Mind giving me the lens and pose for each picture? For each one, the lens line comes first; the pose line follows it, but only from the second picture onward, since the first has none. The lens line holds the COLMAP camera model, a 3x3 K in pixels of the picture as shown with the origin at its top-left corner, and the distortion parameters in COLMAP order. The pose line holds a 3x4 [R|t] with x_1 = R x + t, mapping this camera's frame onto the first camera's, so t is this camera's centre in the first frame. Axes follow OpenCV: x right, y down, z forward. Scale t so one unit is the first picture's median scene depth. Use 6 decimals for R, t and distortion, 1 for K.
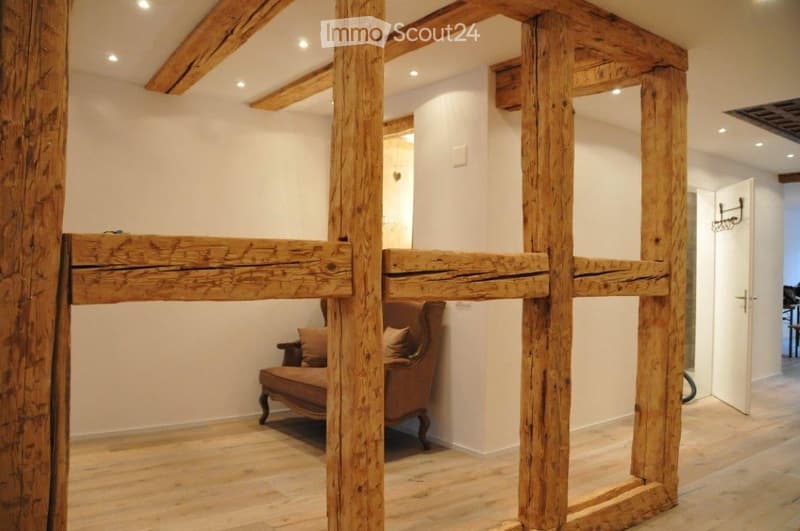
lens RADIAL K [[587.4, 0, 400.0], [0, 587.4, 265.5], [0, 0, 1]] dist [-0.025375, 0.003407]
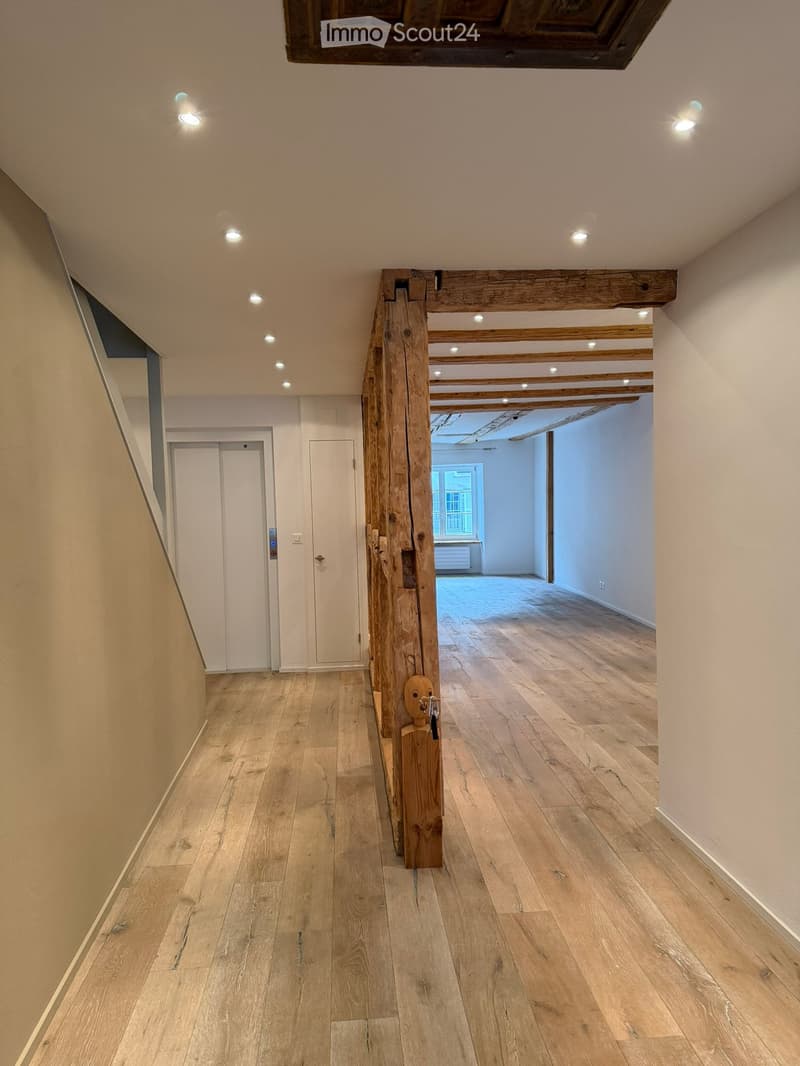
lens RADIAL K [[820.6, 0, 400.0], [0, 820.6, 533.0], [0, 0, 1]] dist [0.153877, -0.225367]
pose [[-0.583287, 0.017225, -0.812083, 1.355481], [0.028214, 0.999601, 0.000938, -0.005189], [0.811776, -0.022365, -0.583541, 1.650489]]
